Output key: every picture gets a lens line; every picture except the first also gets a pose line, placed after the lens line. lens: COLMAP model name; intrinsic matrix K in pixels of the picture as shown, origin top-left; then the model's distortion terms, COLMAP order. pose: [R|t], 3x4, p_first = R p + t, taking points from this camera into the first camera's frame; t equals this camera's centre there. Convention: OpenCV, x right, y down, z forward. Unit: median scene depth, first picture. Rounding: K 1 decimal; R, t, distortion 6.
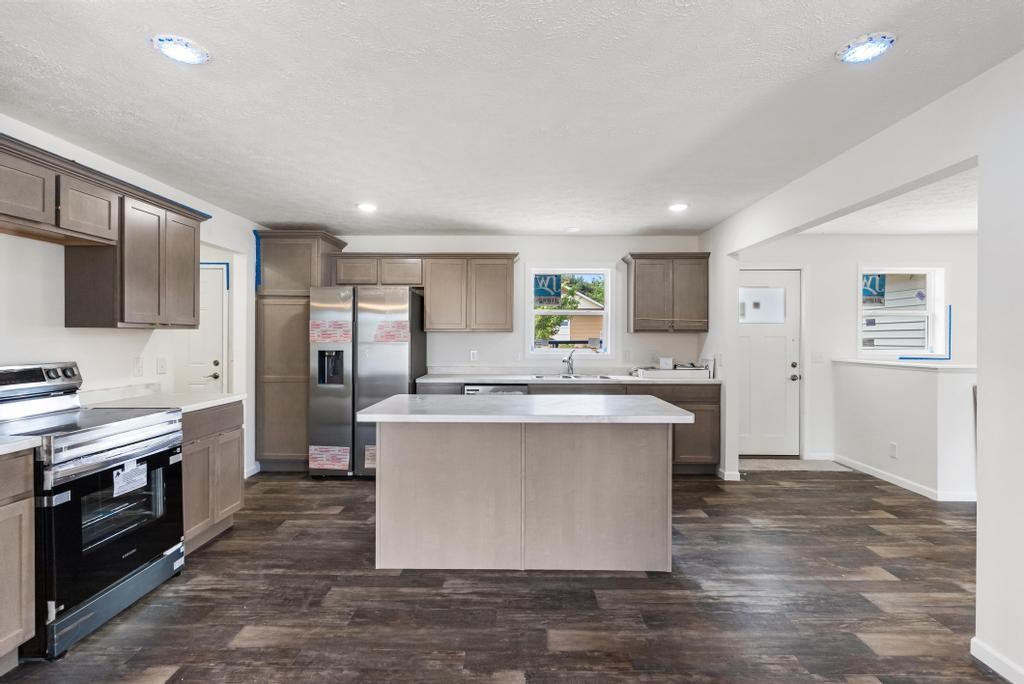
lens RADIAL K [[488.4, 0, 510.3], [0, 488.4, 338.9], [0, 0, 1]] dist [0.000130, 0.000222]
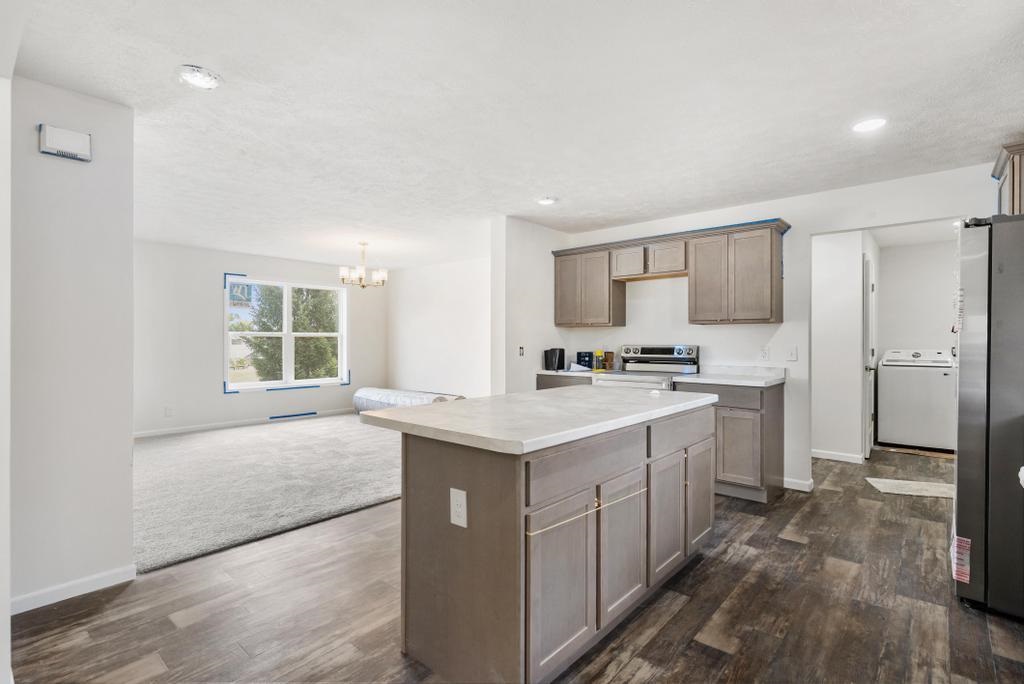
lens RADIAL K [[488.4, 0, 510.3], [0, 488.4, 338.9], [0, 0, 1]] dist [0.000130, 0.000222]
pose [[-0.643675, -0.012693, -0.765194, 0.696488], [-0.010547, 0.999915, -0.007715, 0.039143], [0.765227, 0.003104, -0.643753, 1.421397]]
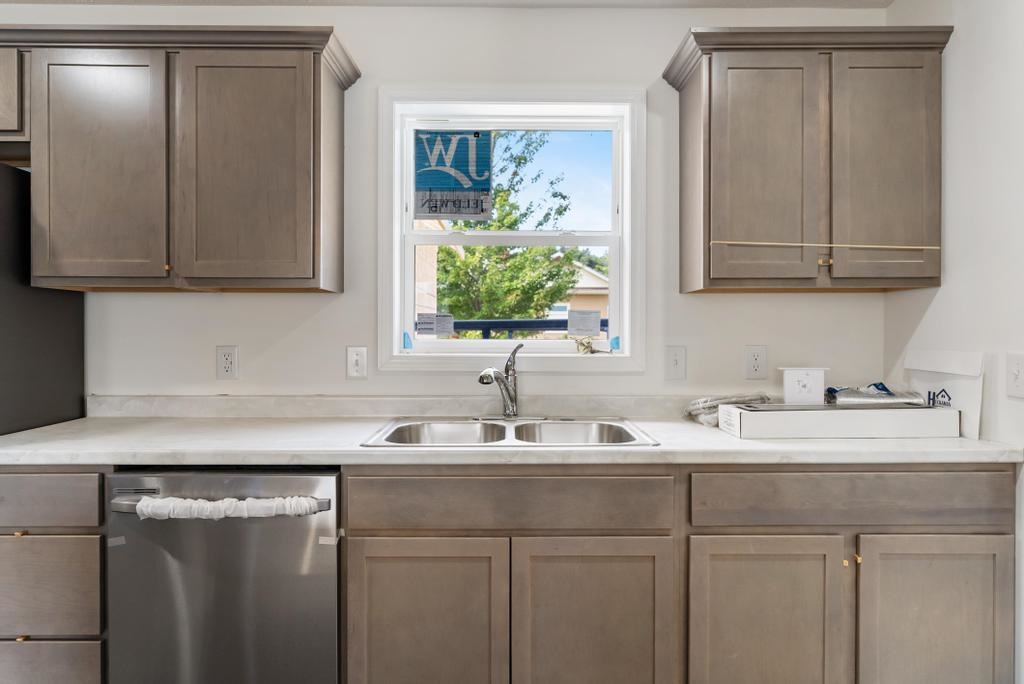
lens RADIAL K [[627.3, 0, 514.1], [0, 627.3, 334.8], [0, 0, 1]] dist [-0.002620, 0.000023]
pose [[0.999611, -0.003021, 0.027729, 0.193815], [0.002824, 0.999971, 0.007140, 0.022281], [-0.027750, -0.007059, 0.999590, 0.984895]]
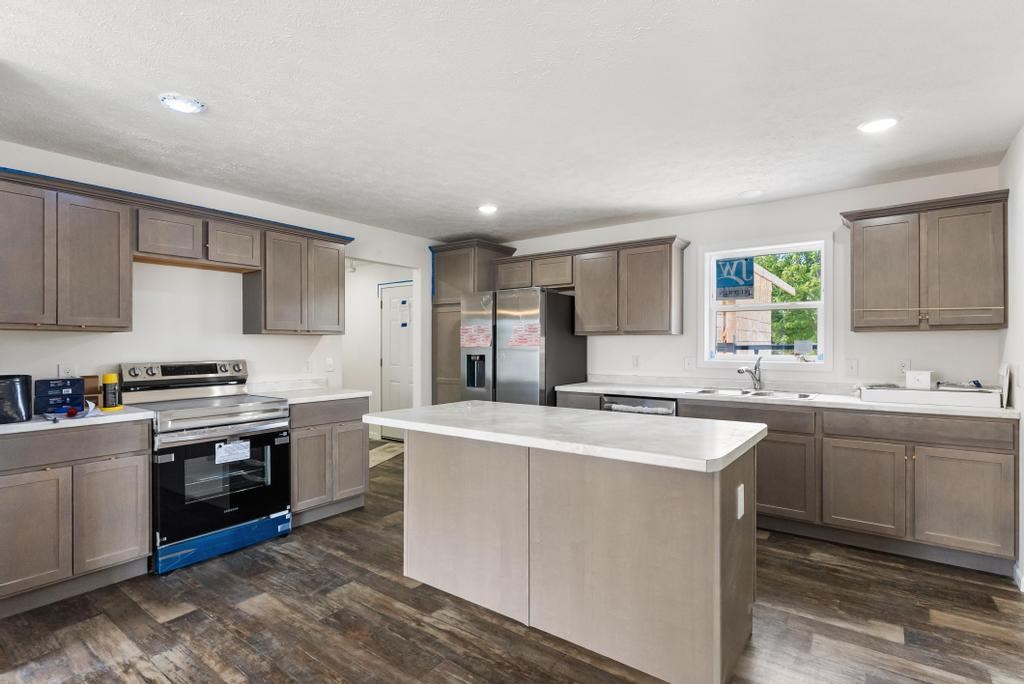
lens RADIAL K [[496.2, 0, 510.6], [0, 496.2, 345.4], [0, 0, 1]] dist [0.000172, 0.000233]
pose [[0.811590, -0.003850, -0.584214, 0.443022], [0.001760, 0.999990, -0.004145, 0.012934], [0.584224, 0.002336, 0.811589, 0.291109]]
